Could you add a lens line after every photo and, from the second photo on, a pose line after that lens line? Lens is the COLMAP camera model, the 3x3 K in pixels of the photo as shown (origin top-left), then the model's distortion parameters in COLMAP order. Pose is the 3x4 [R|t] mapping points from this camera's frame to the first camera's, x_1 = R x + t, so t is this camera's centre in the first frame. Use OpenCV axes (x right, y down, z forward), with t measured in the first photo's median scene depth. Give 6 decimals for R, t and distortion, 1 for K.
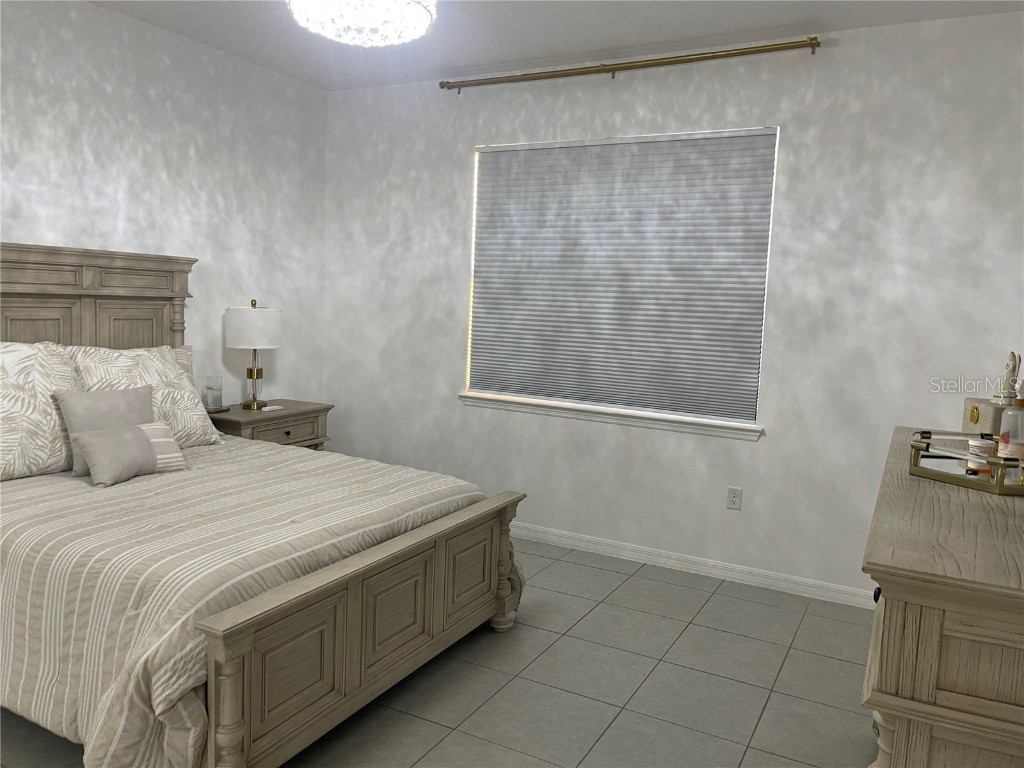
lens RADIAL K [[767.5, 0, 519.4], [0, 767.5, 385.5], [0, 0, 1]] dist [0.074979, -0.096942]
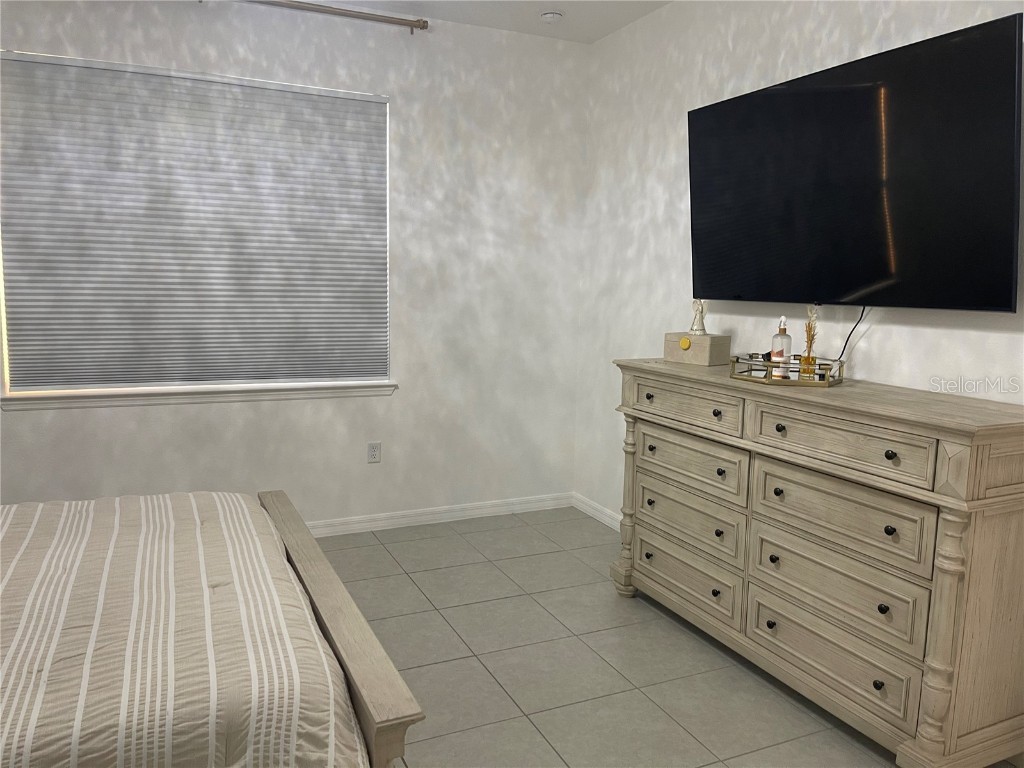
lens RADIAL K [[767.5, 0, 508.0], [0, 767.5, 383.4], [0, 0, 1]] dist [0.074979, -0.096942]
pose [[0.609762, -0.136925, 0.780668, -0.422516], [0.091414, 0.990541, 0.102334, -0.038060], [-0.787295, 0.008965, 0.616511, 0.215173]]
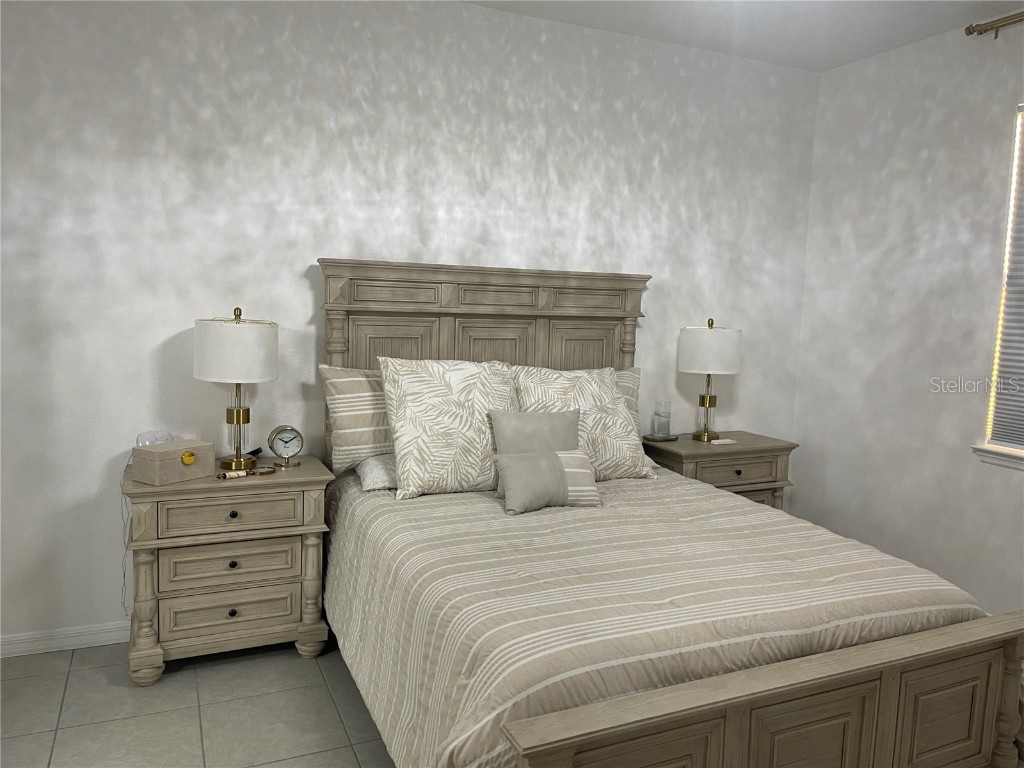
lens RADIAL K [[767.5, 0, 522.2], [0, 767.5, 385.1], [0, 0, 1]] dist [0.074979, -0.096942]
pose [[0.794236, 0.049519, -0.605588, 0.030525], [-0.064768, 0.997895, -0.003346, -0.019199], [0.604148, 0.041880, 0.795771, 0.178667]]
